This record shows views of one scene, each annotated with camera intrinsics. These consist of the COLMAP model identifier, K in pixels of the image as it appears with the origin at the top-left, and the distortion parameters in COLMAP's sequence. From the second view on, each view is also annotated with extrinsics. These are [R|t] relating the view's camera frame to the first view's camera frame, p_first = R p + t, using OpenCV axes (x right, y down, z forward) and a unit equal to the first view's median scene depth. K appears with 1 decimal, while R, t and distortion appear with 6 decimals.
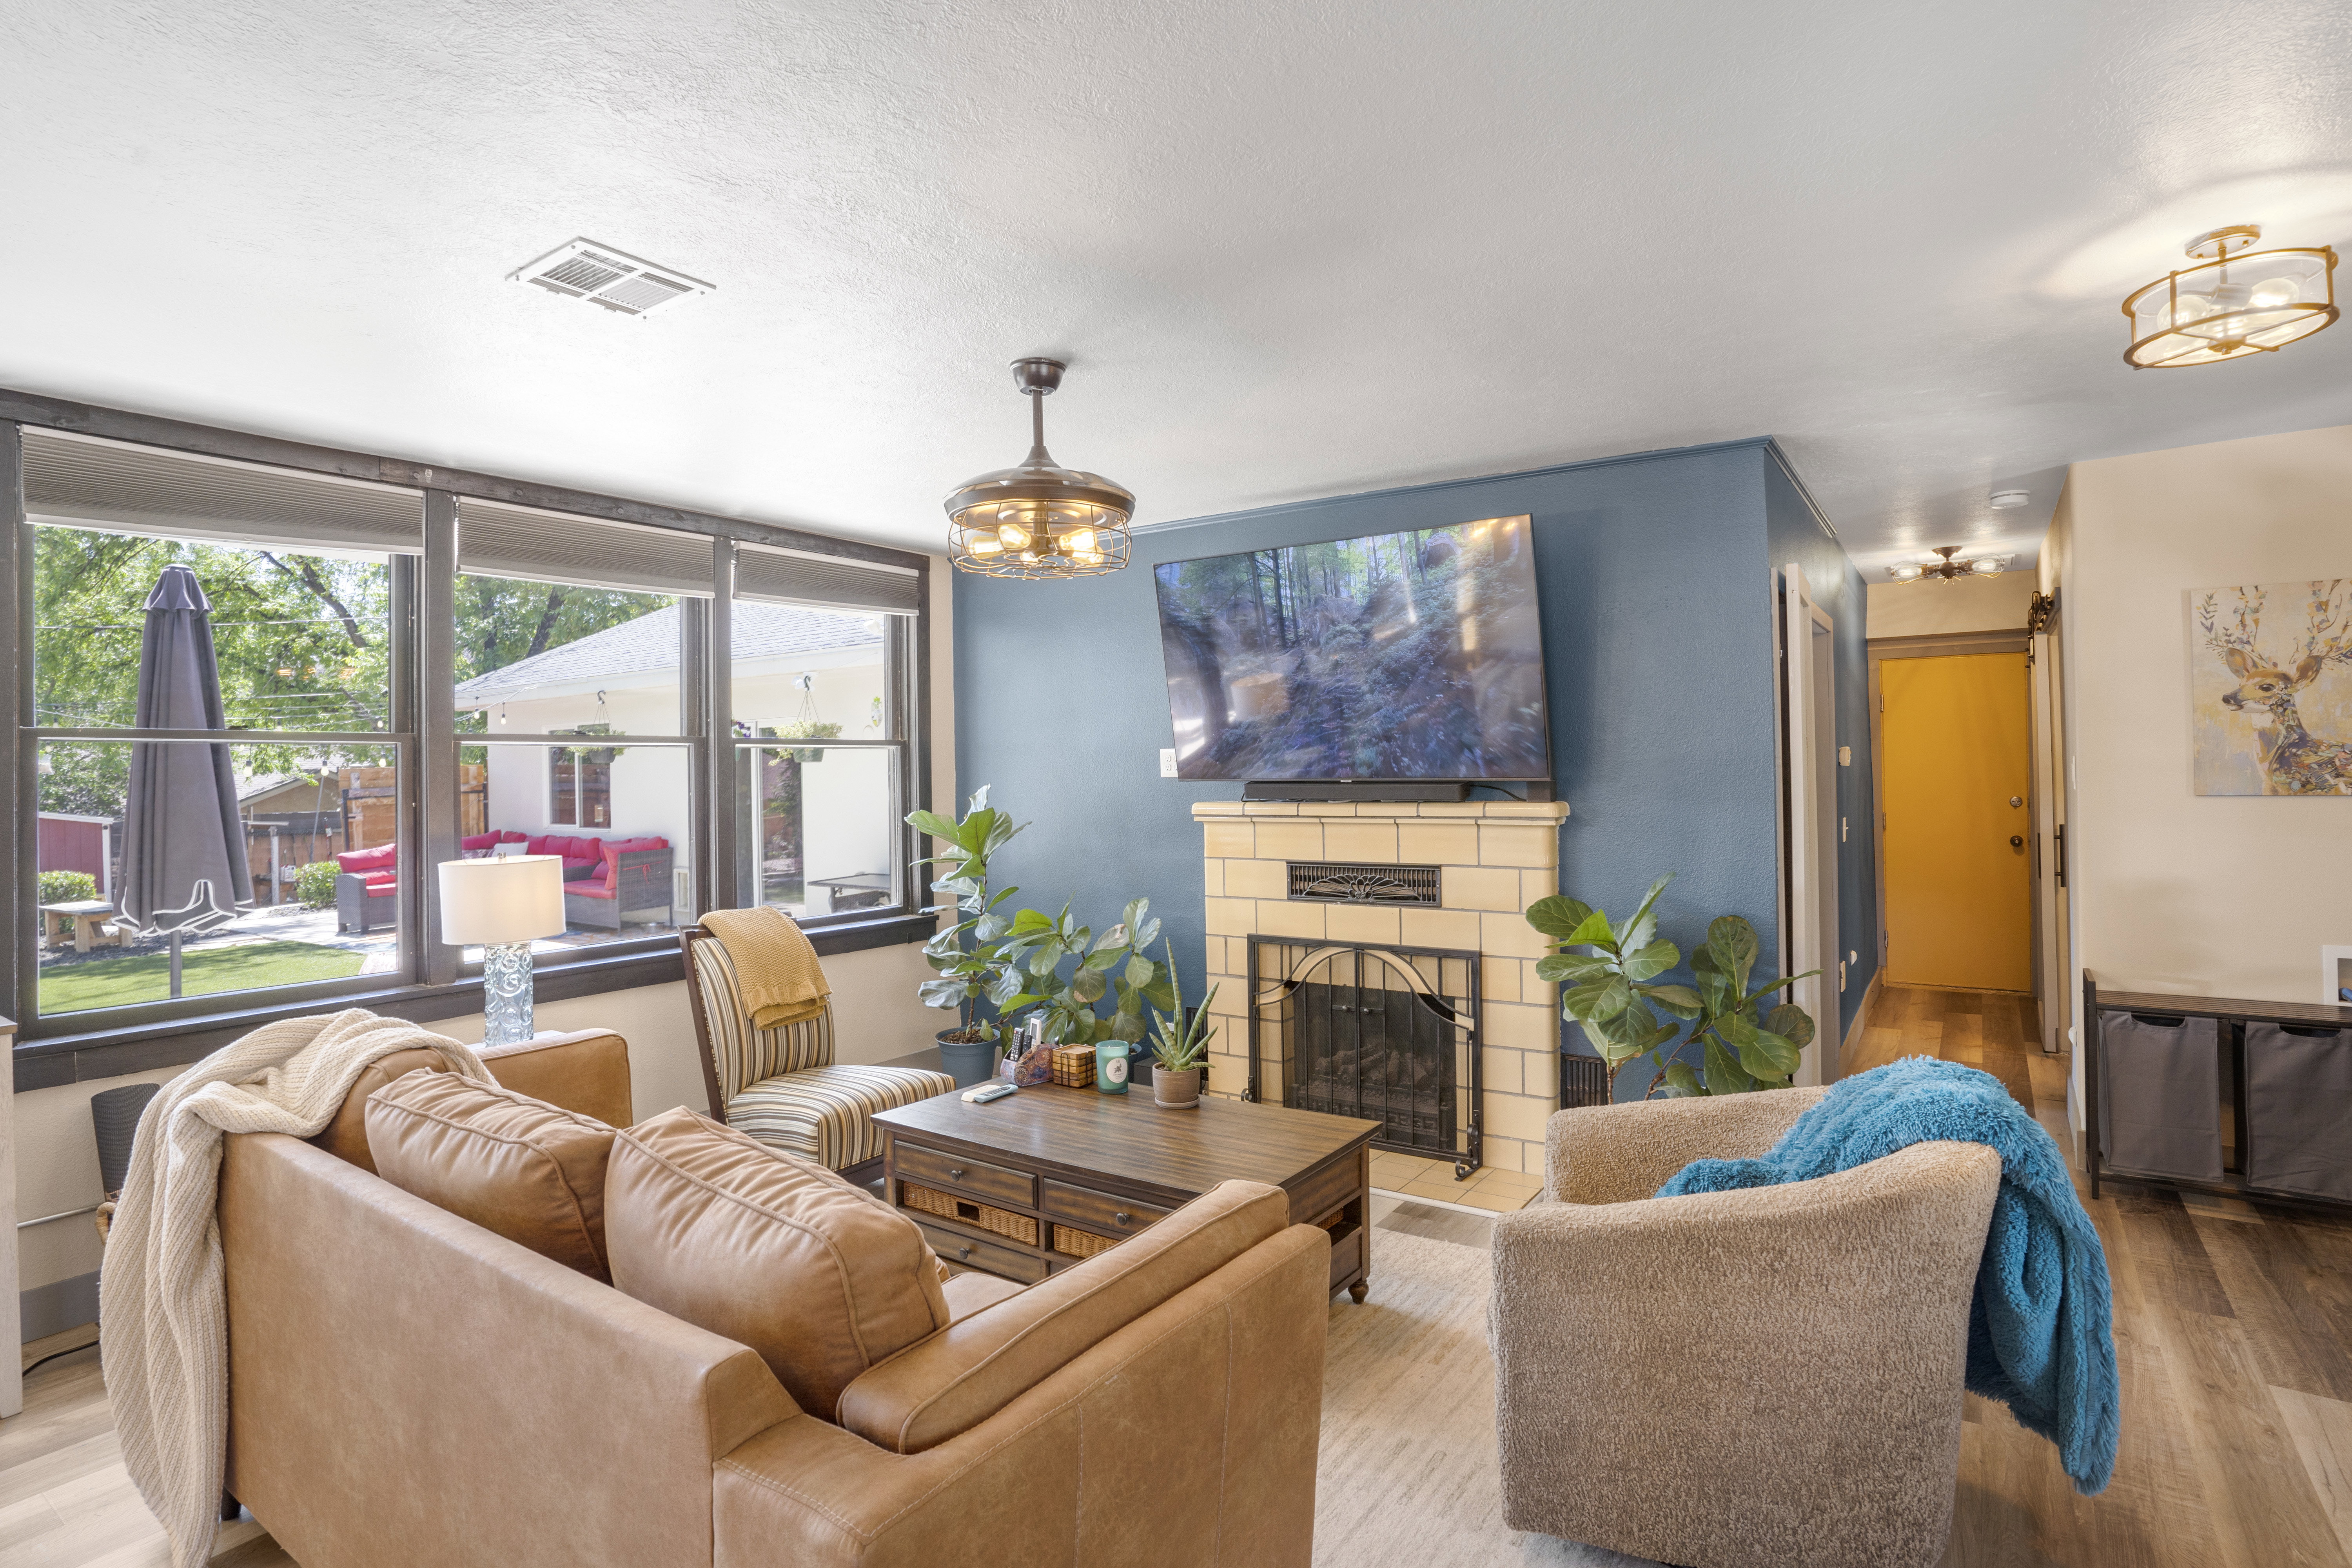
lens RADIAL K [[1197.3, 0, 1163.0], [0, 1197.3, 749.5], [0, 0, 1]] dist [-0.057316, 0.019301]
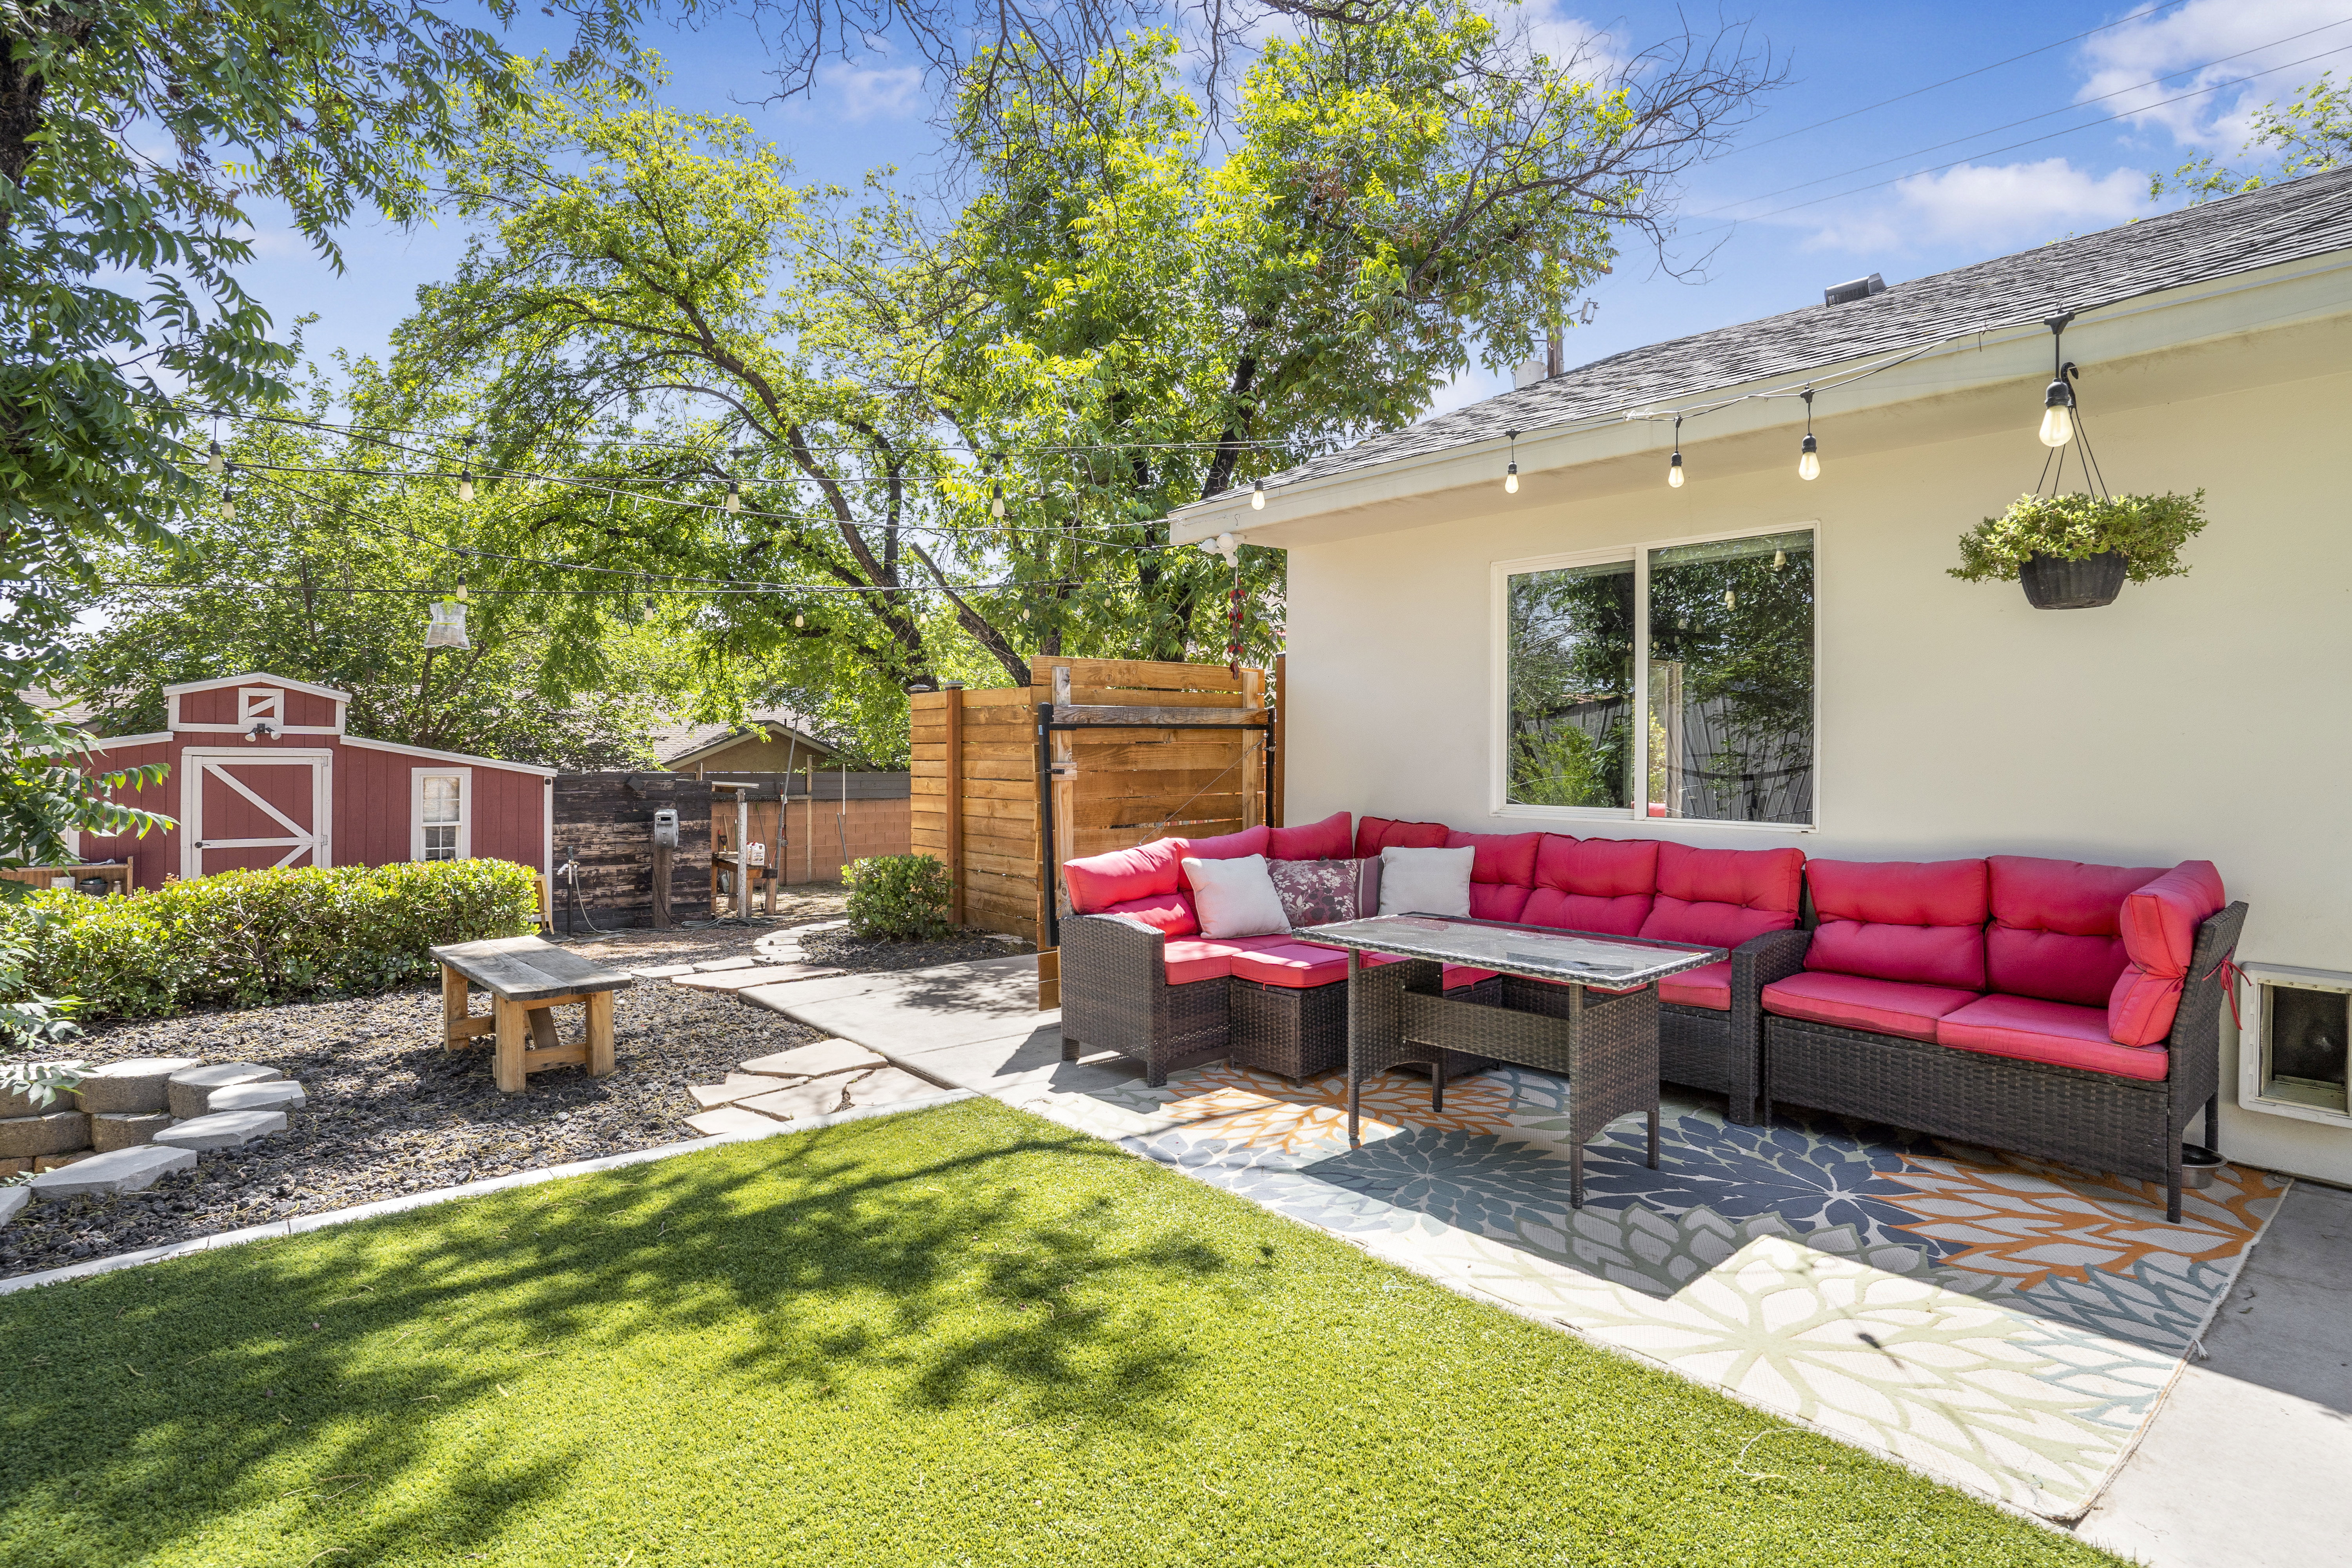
lens RADIAL K [[1197.3, 0, 1160.0], [0, 1197.3, 783.3], [0, 0, 1]] dist [-0.057316, 0.019301]
pose [[0.966527, 0.035617, -0.254081, -0.501058], [-0.026141, 0.998835, 0.040574, 0.040065], [0.255230, -0.032574, 0.966332, 0.540247]]
